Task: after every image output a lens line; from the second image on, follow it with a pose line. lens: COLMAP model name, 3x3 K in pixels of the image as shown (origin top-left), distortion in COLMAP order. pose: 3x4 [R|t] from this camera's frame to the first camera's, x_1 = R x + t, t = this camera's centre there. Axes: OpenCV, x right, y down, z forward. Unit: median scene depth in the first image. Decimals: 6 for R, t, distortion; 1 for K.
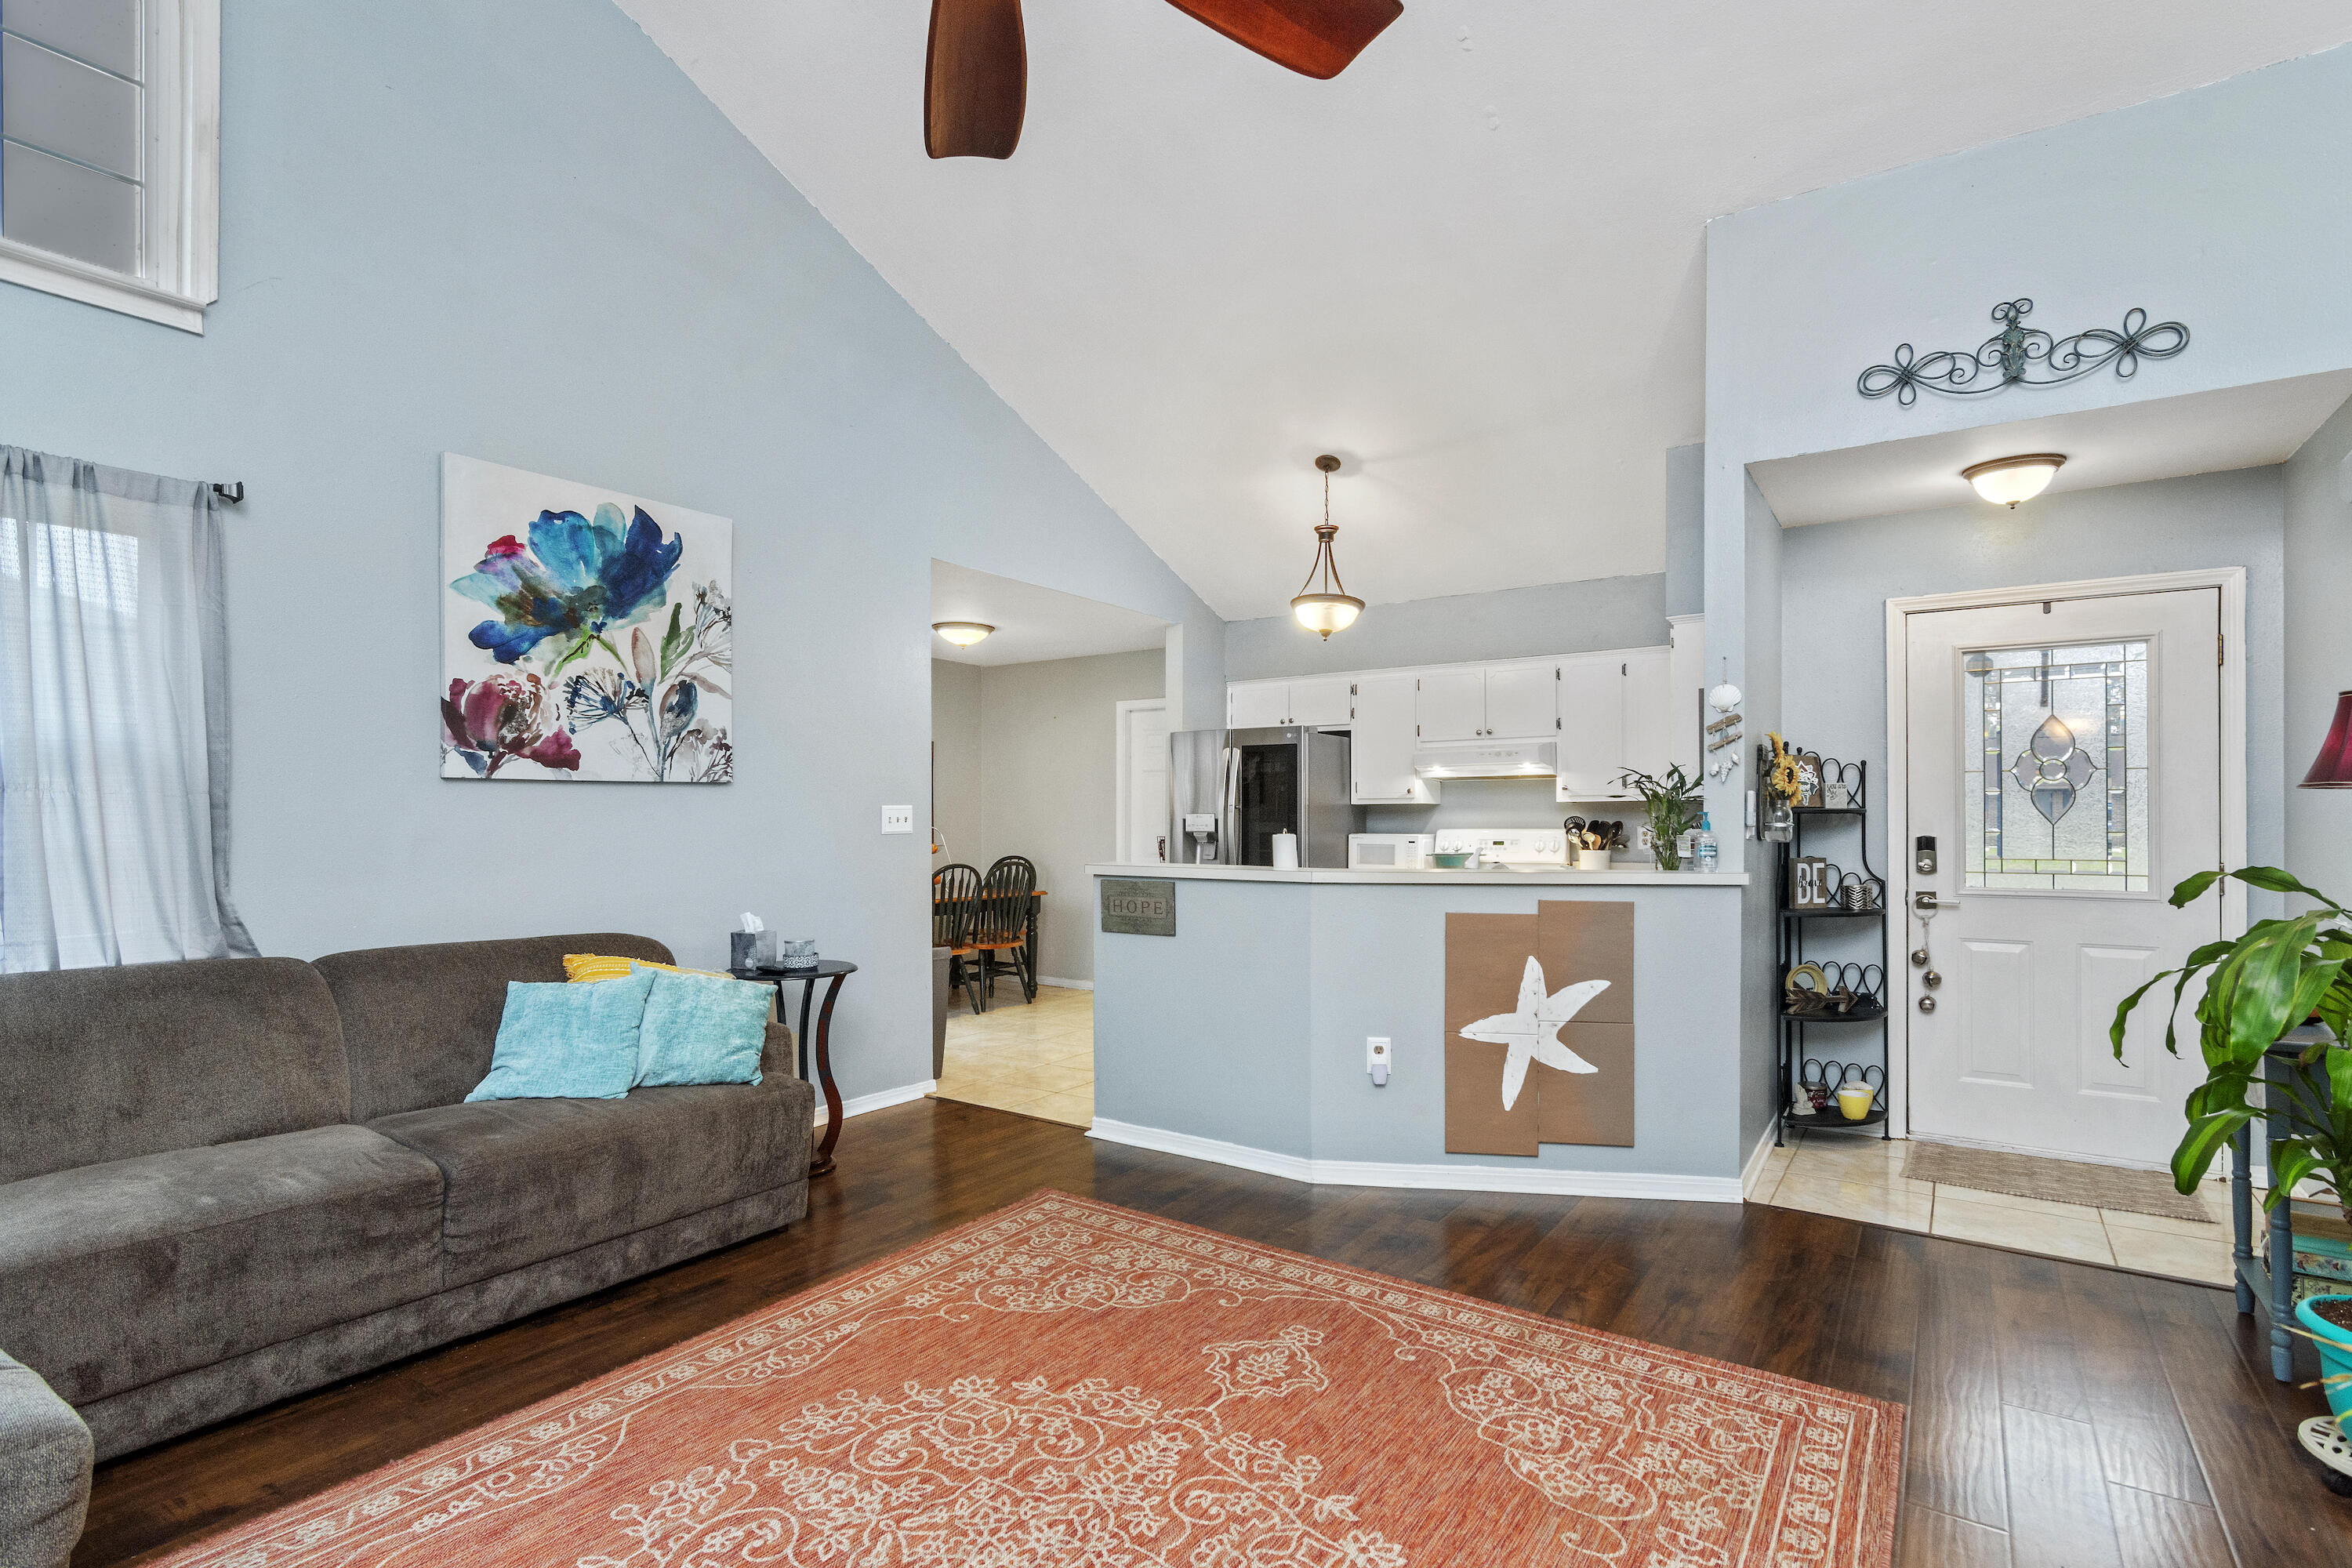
lens RADIAL K [[1139.0, 0, 1174.5], [0, 1139.0, 814.6], [0, 0, 1]] dist [0.010279, -0.003267]
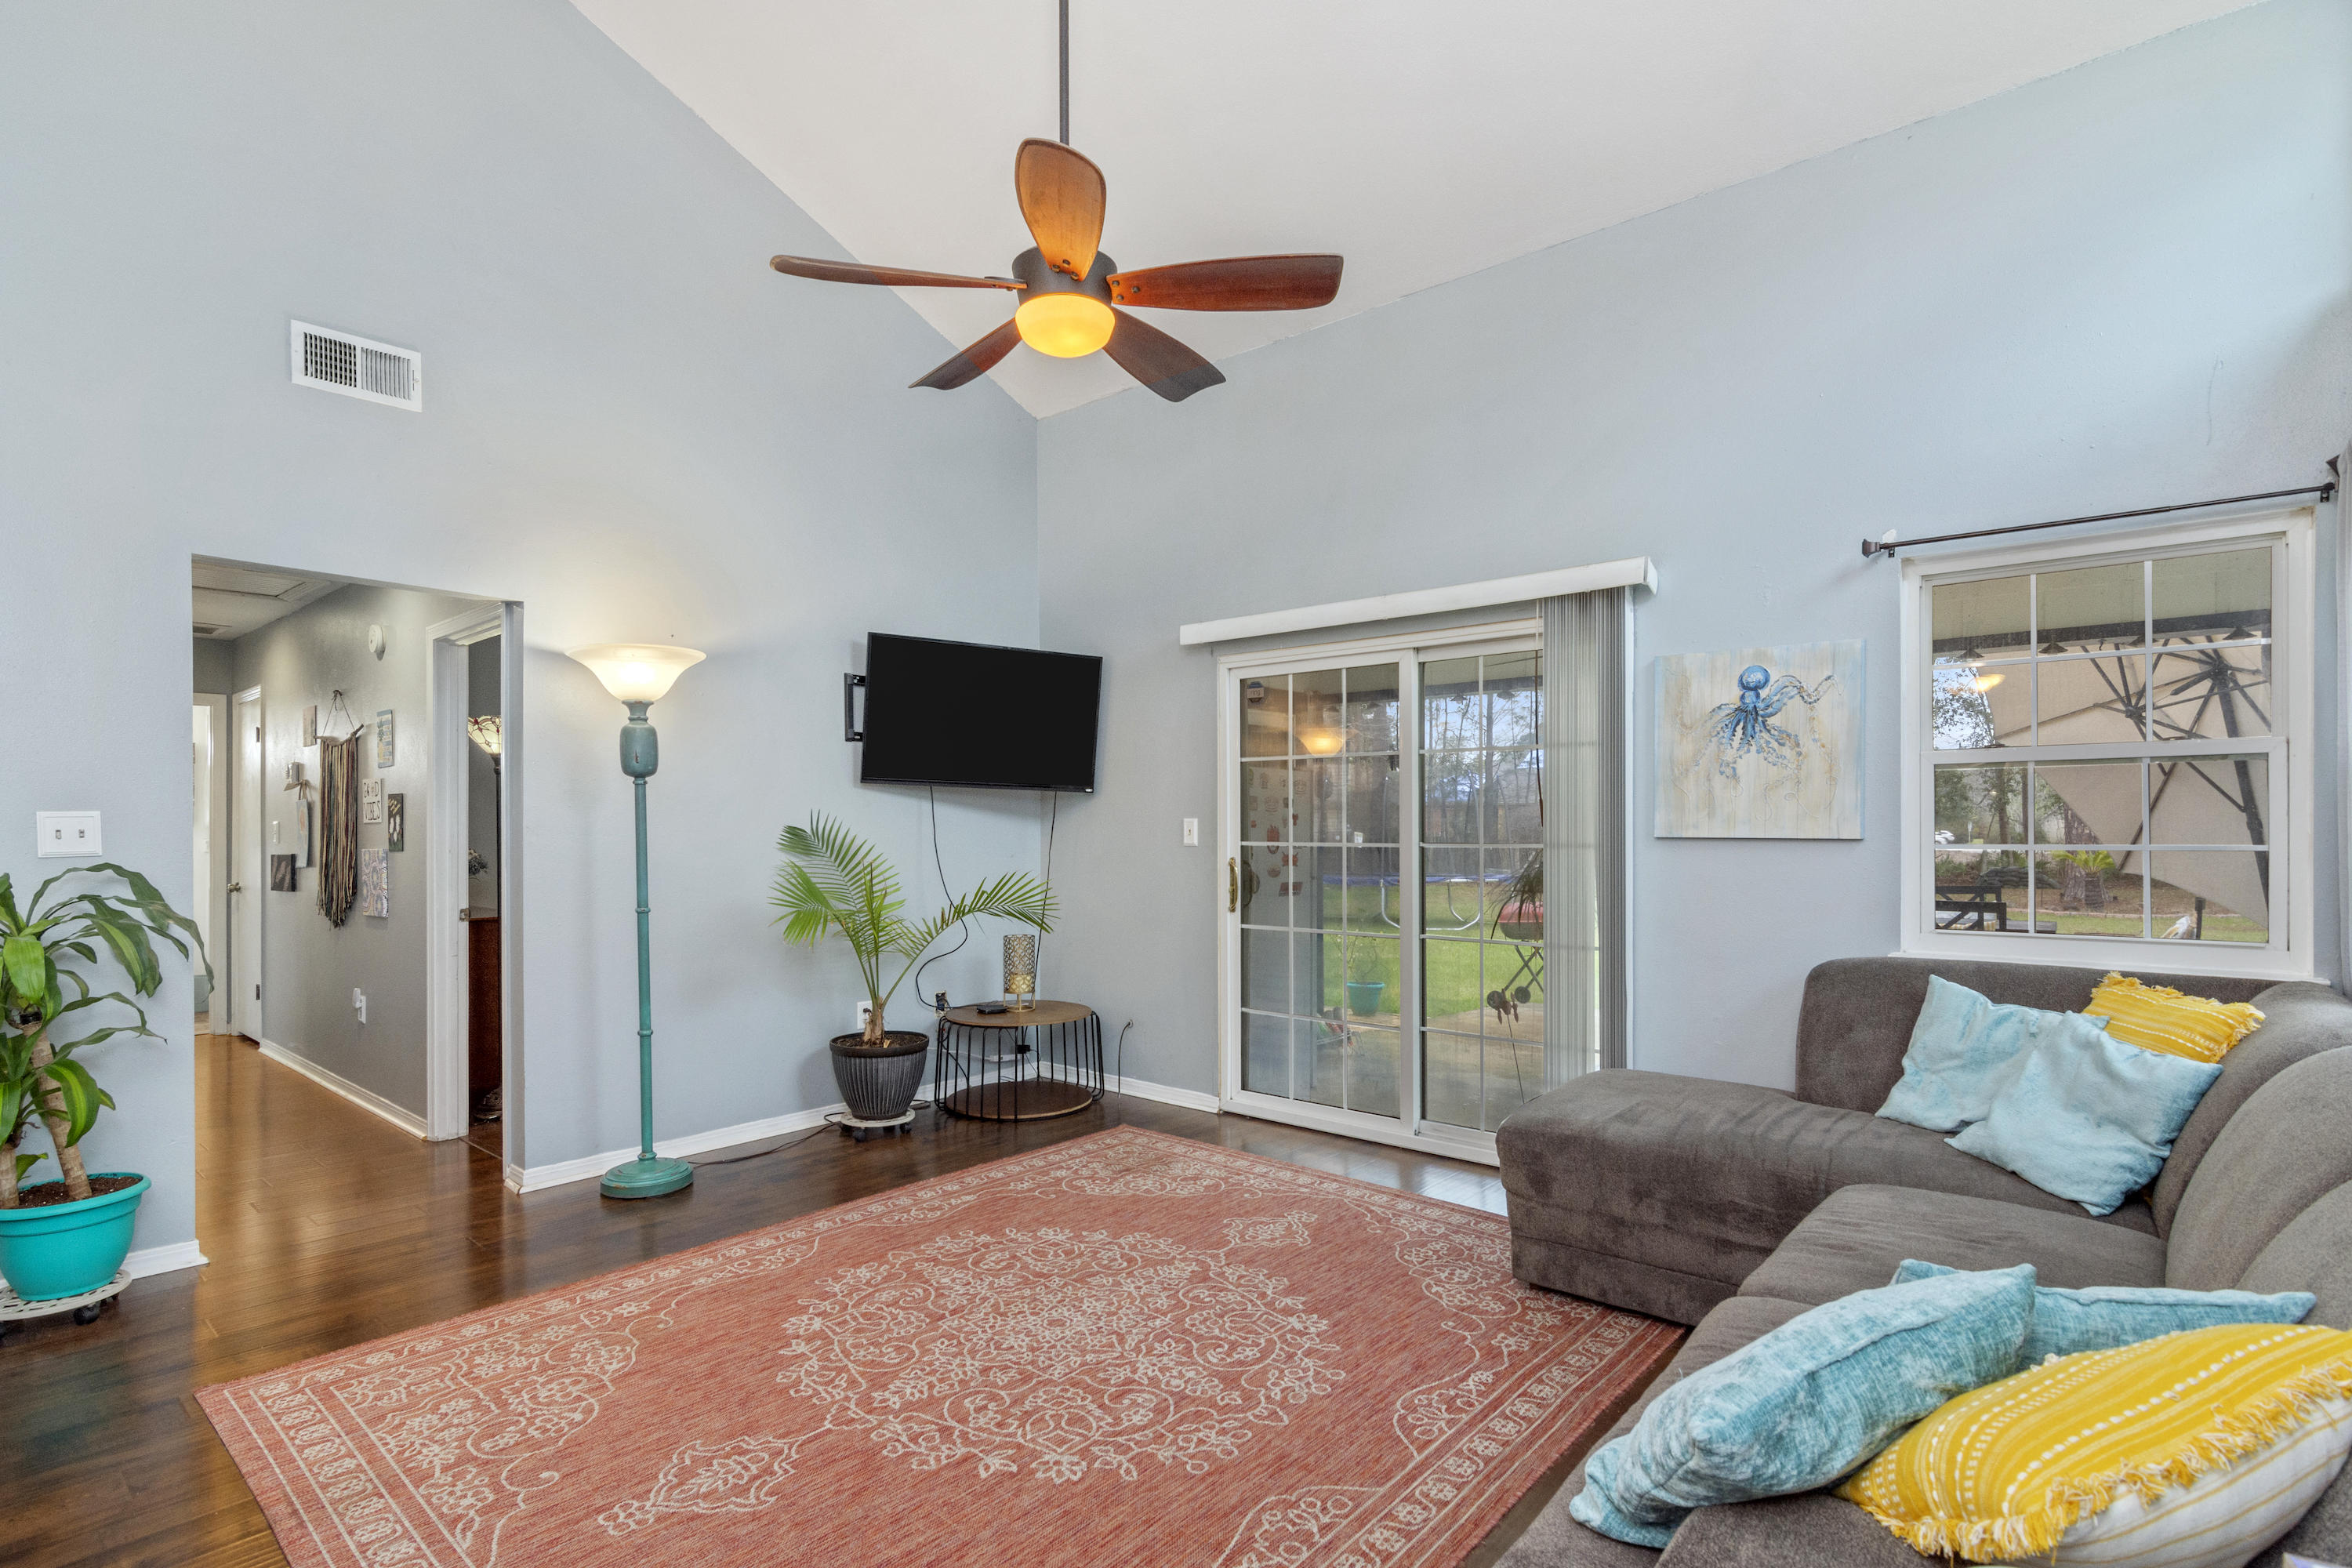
lens RADIAL K [[1139.0, 0, 1166.3], [0, 1139.0, 820.0], [0, 0, 1]] dist [0.010279, -0.003267]
pose [[-0.993347, 0.001754, 0.115148, -0.370569], [0.001130, 0.999984, -0.005489, -0.001235], [-0.115156, -0.005323, -0.993333, 1.922852]]
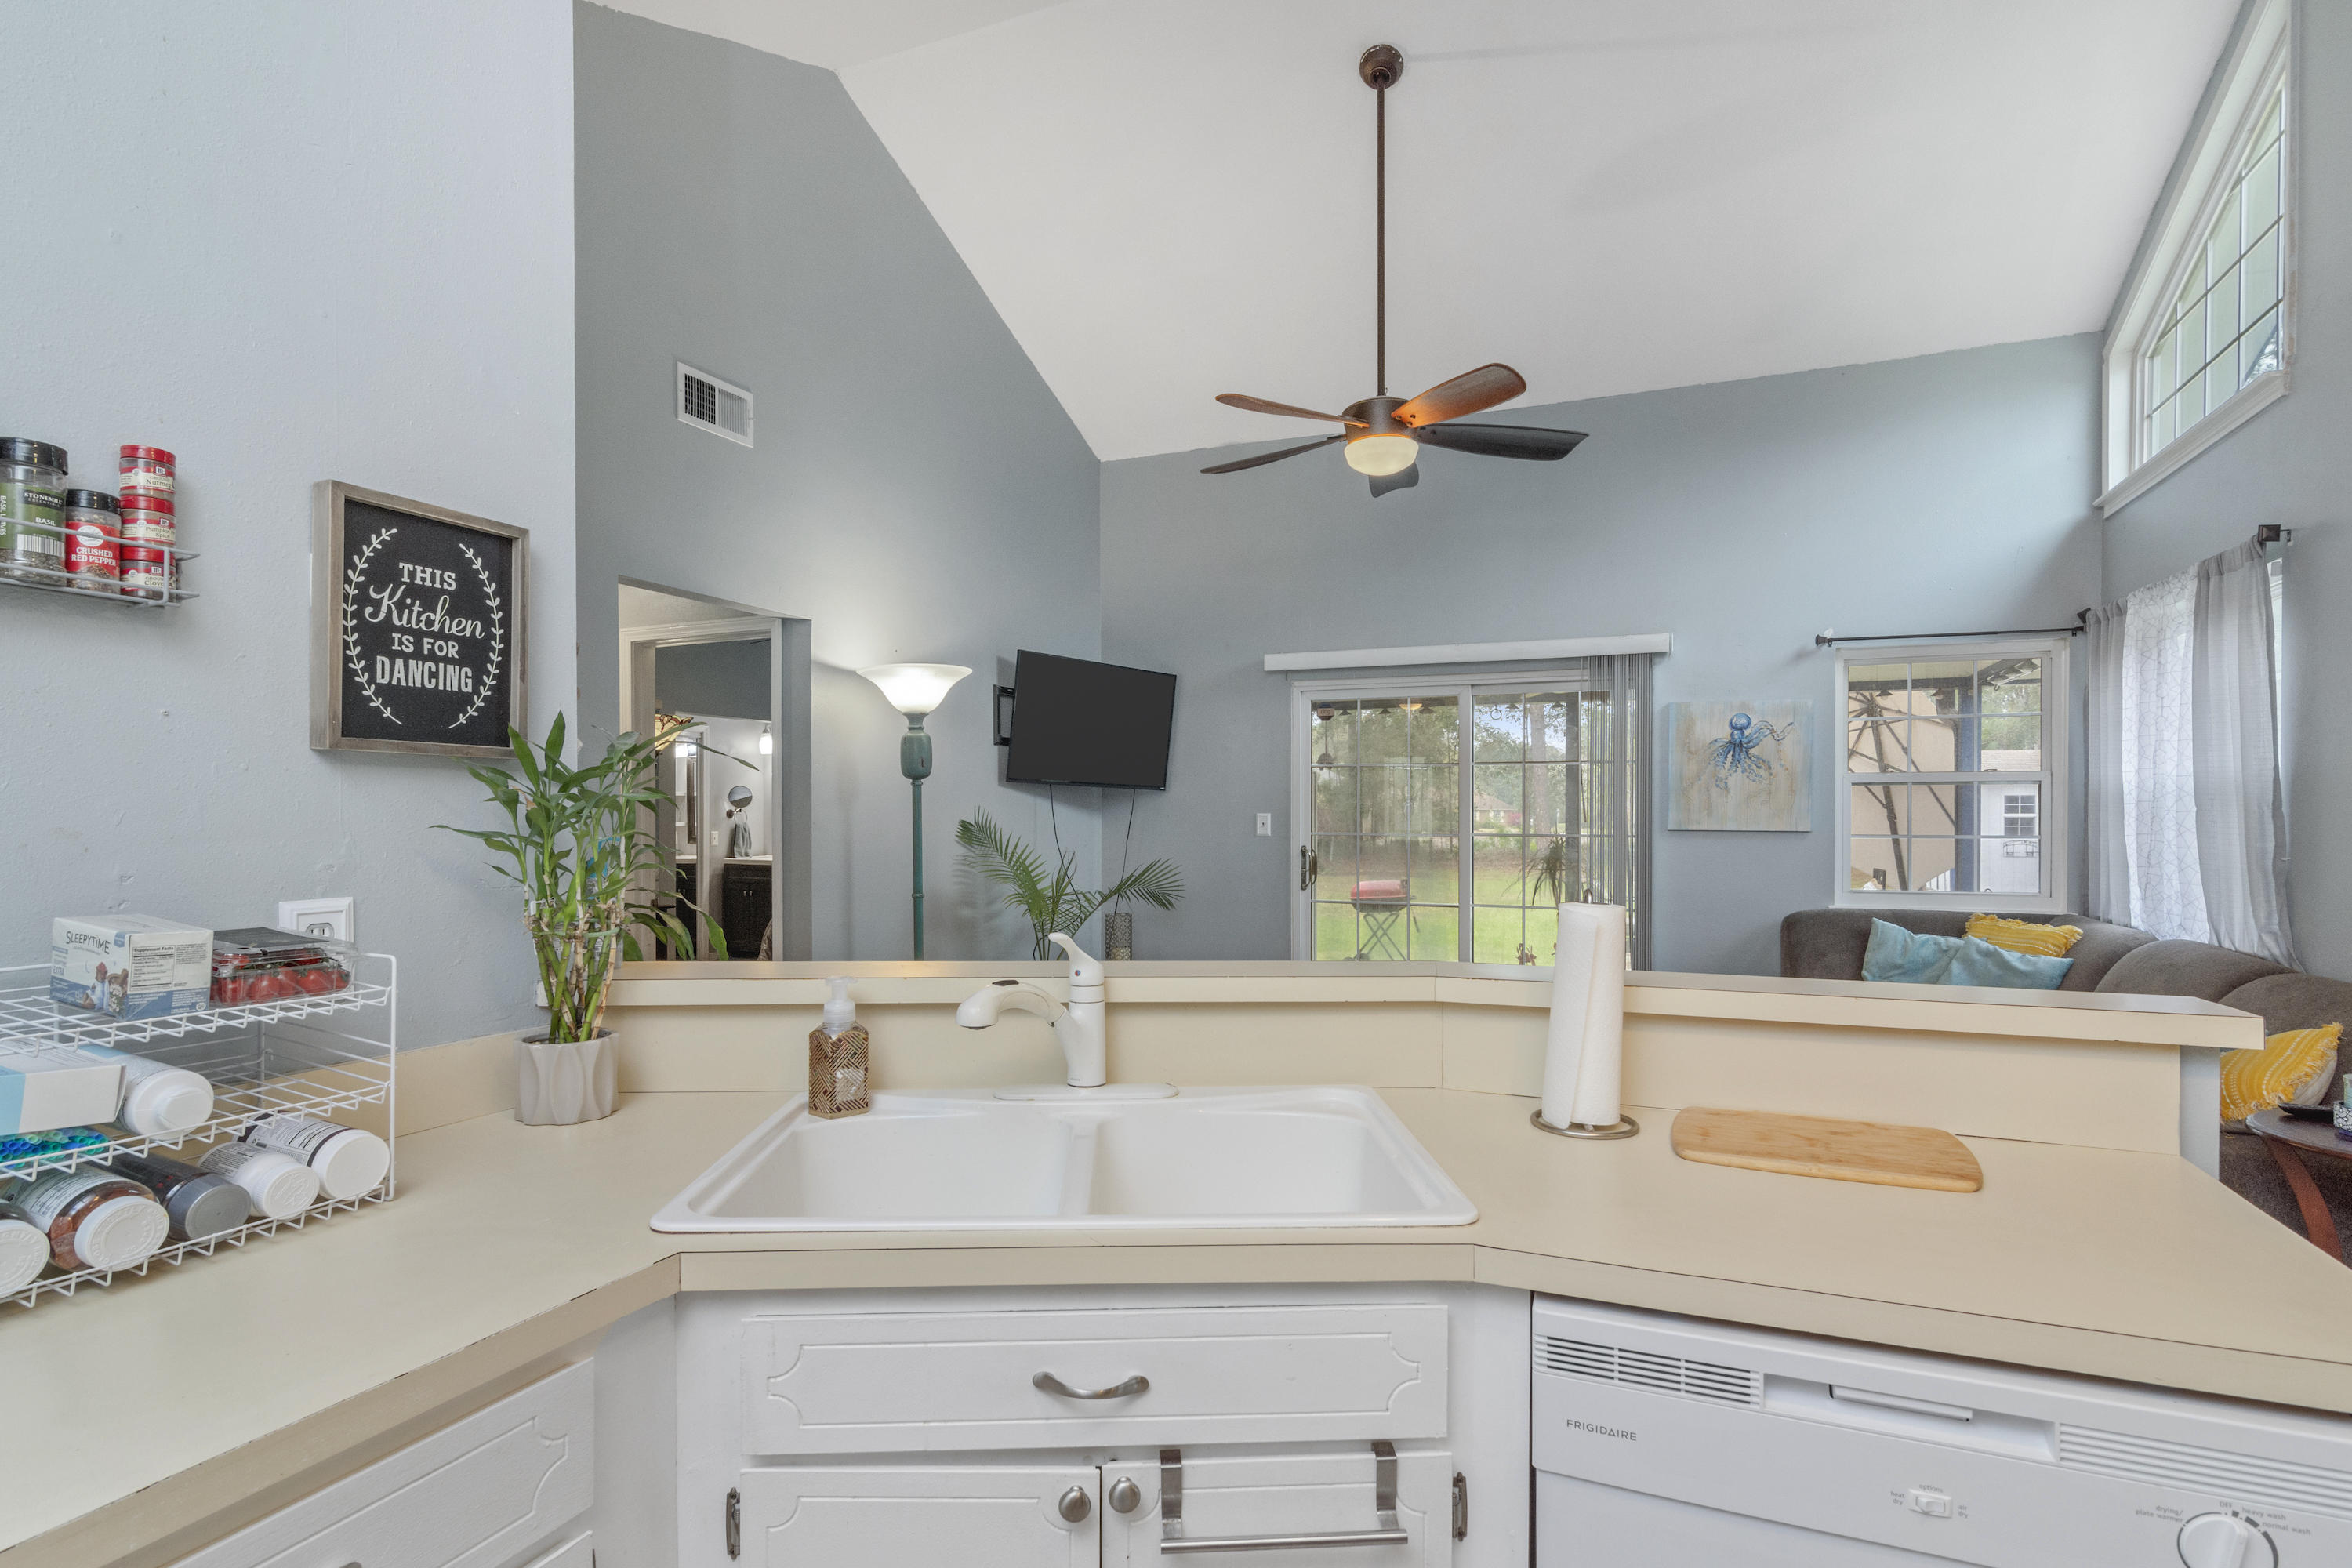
lens RADIAL K [[1139.0, 0, 1201.4], [0, 1139.0, 806.6], [0, 0, 1]] dist [0.010279, -0.003267]
pose [[-0.981524, -0.001961, -0.191328, 0.453873], [-0.000428, 0.999968, -0.008051, -0.013271], [0.191337, -0.007820, -0.981493, 2.292038]]
